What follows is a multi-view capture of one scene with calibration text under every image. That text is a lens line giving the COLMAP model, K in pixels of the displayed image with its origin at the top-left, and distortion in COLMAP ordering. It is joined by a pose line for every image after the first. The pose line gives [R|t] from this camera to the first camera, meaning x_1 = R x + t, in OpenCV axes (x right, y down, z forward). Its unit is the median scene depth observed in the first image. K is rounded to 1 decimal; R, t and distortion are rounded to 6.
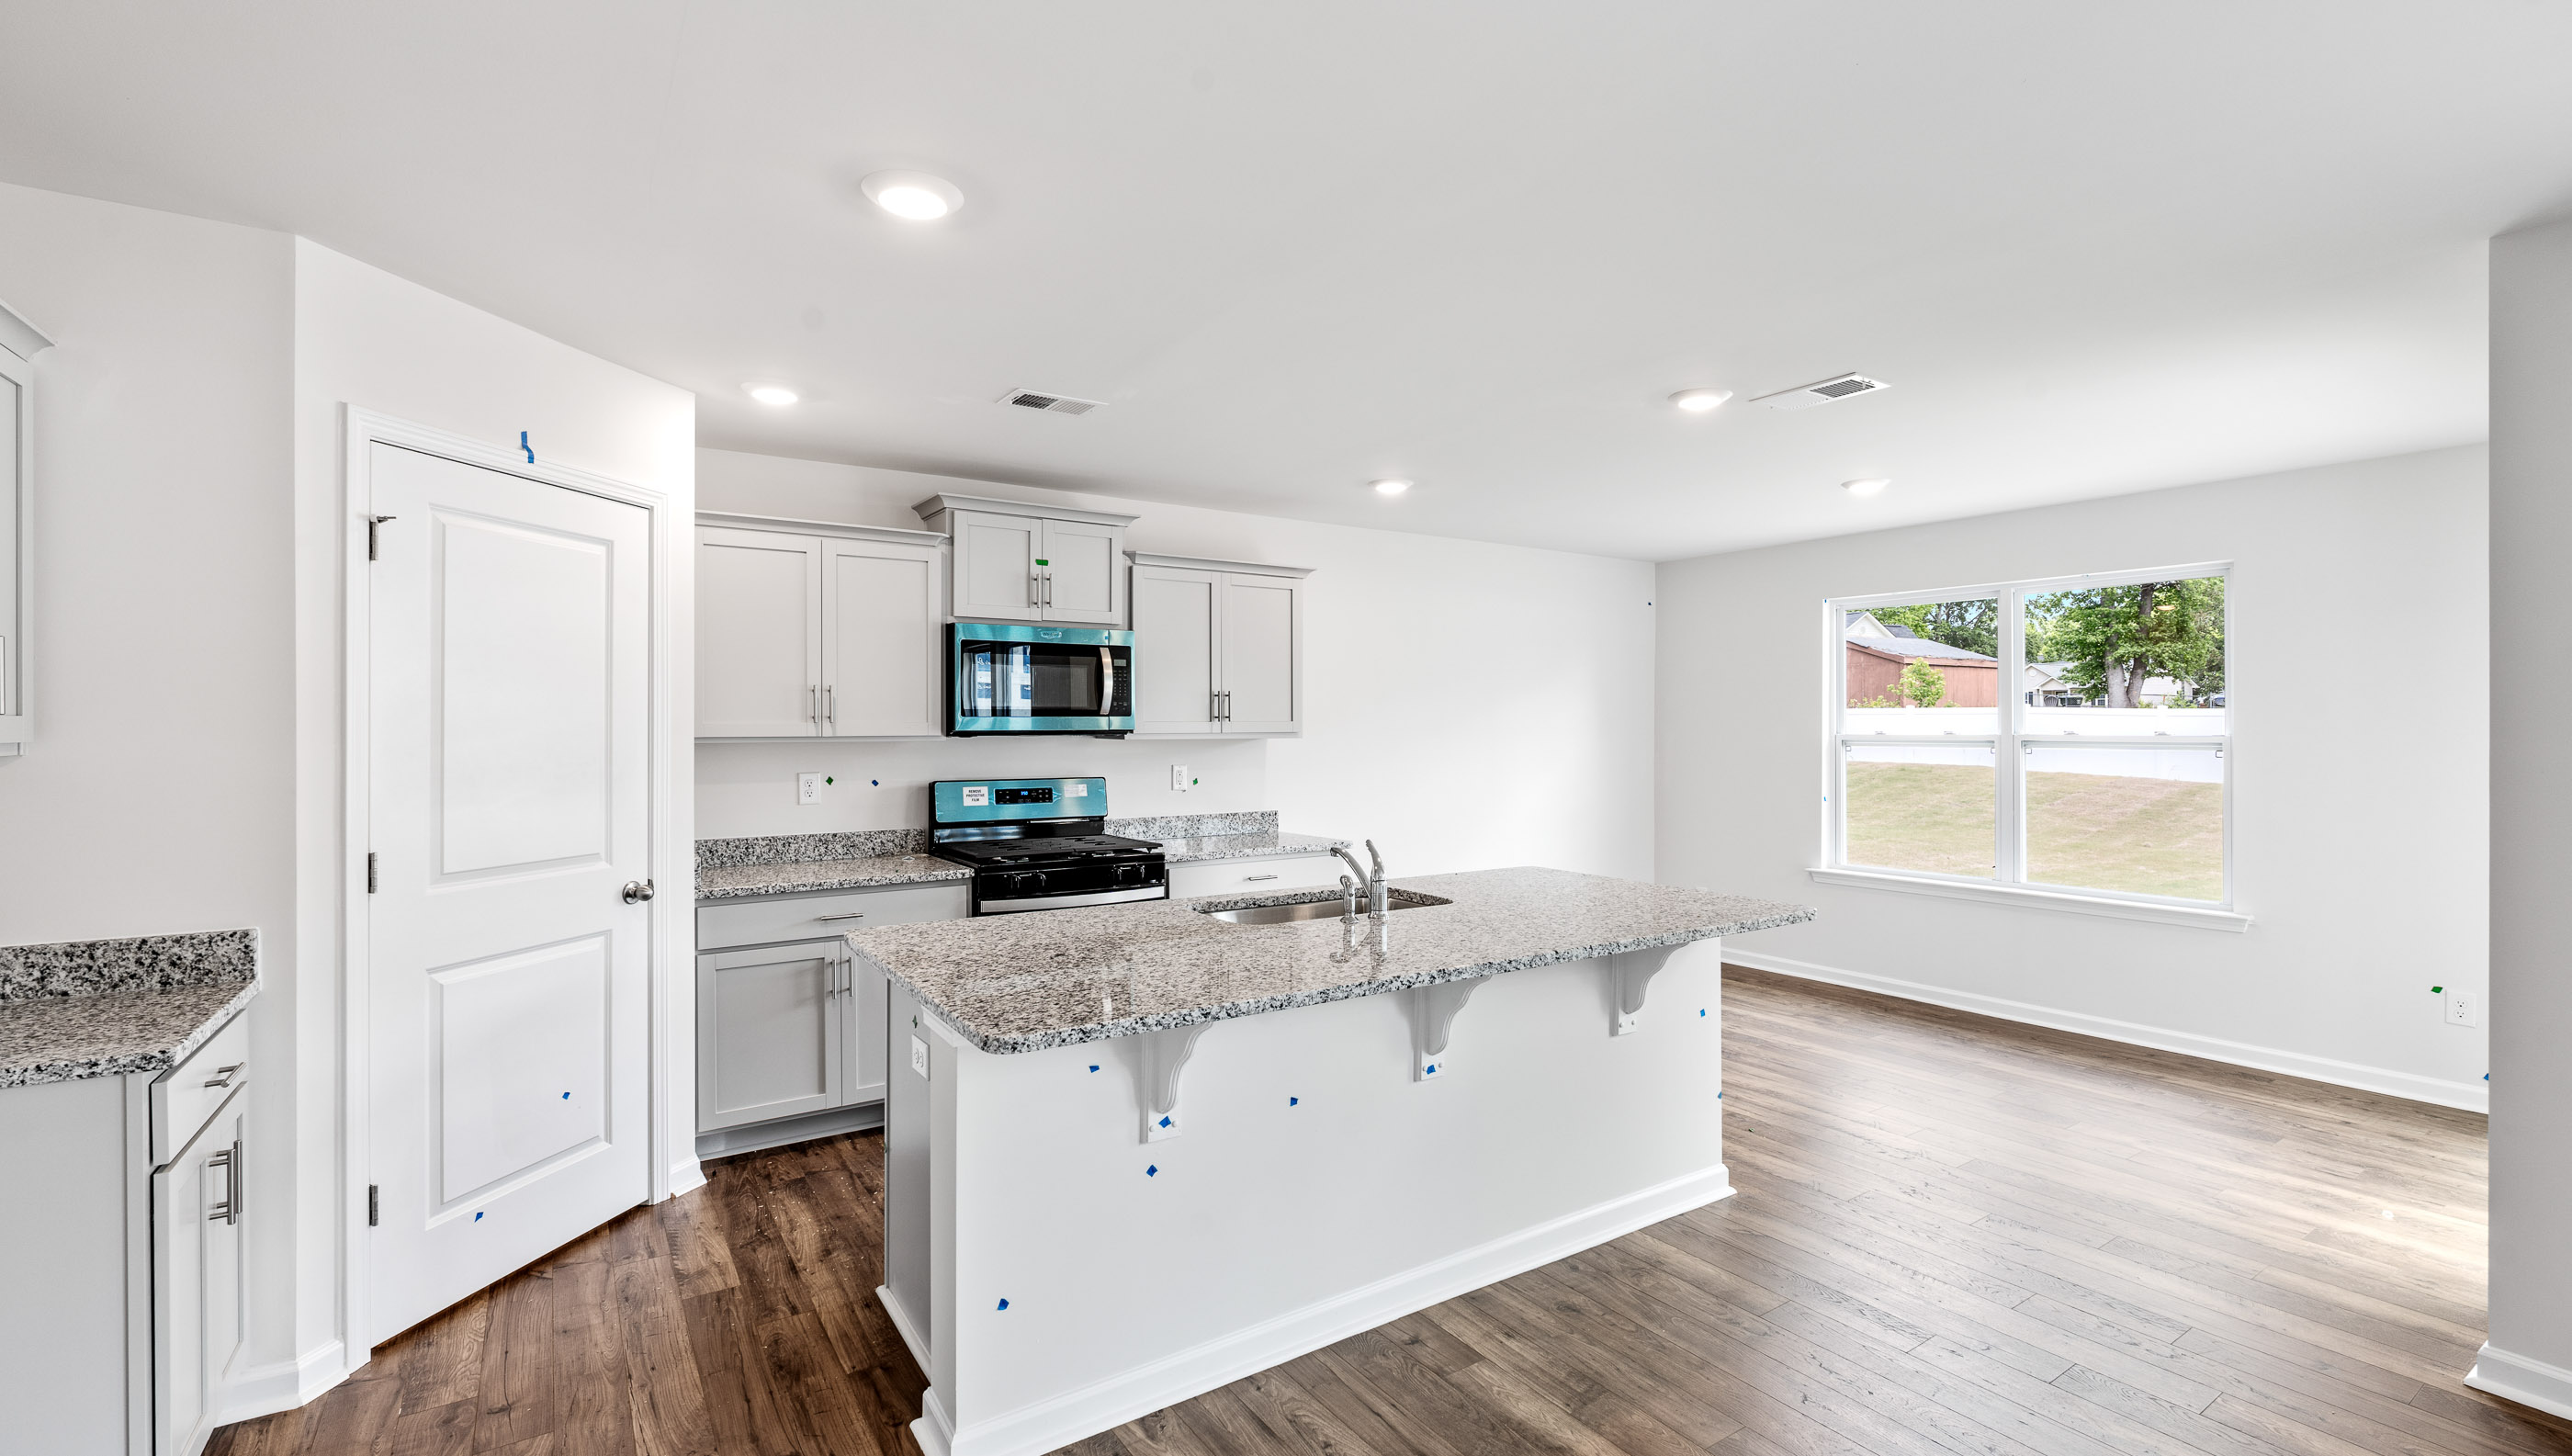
lens RADIAL K [[1113.3, 0, 1293.1], [0, 1113.3, 711.5], [0, 0, 1]] dist [-0.007253, 0.000463]
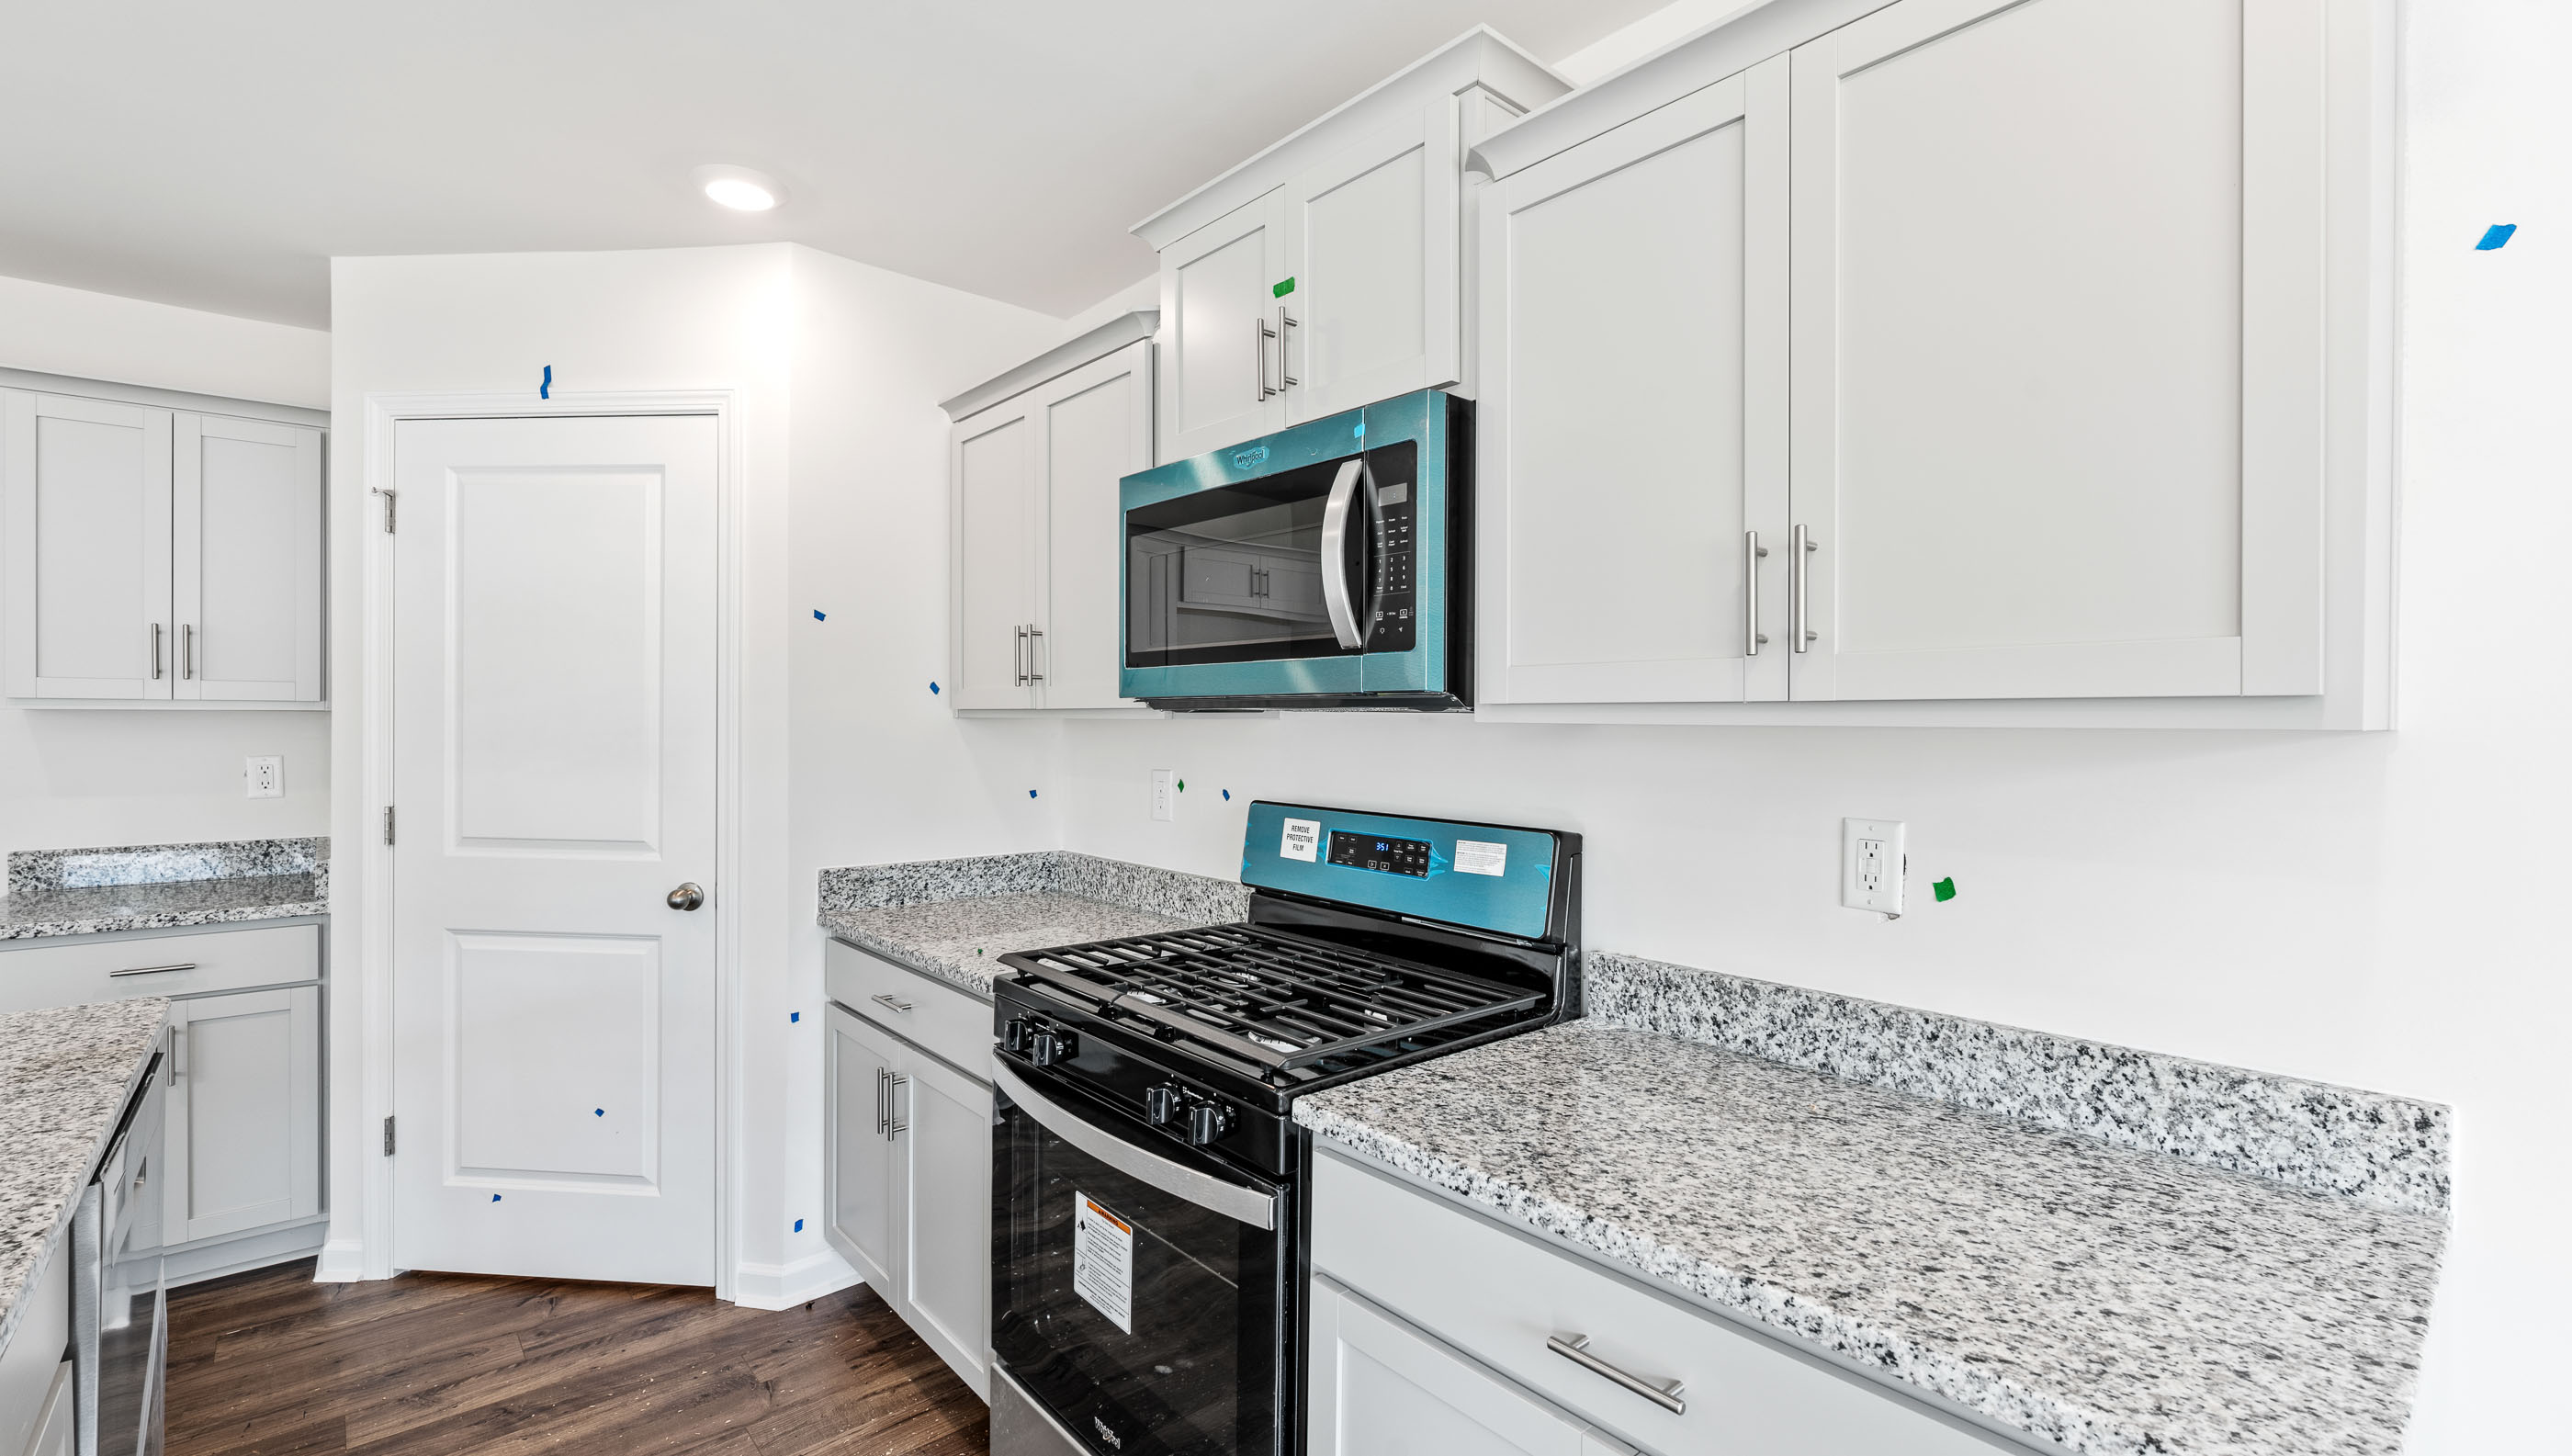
lens RADIAL K [[1113.3, 0, 1292.6], [0, 1113.3, 720.0], [0, 0, 1]] dist [-0.007253, 0.000463]
pose [[0.121368, 0.000156, -0.992608, 0.194551], [0.003328, 0.999994, 0.000565, 0.027157], [0.992602, -0.003372, 0.121367, 1.008226]]
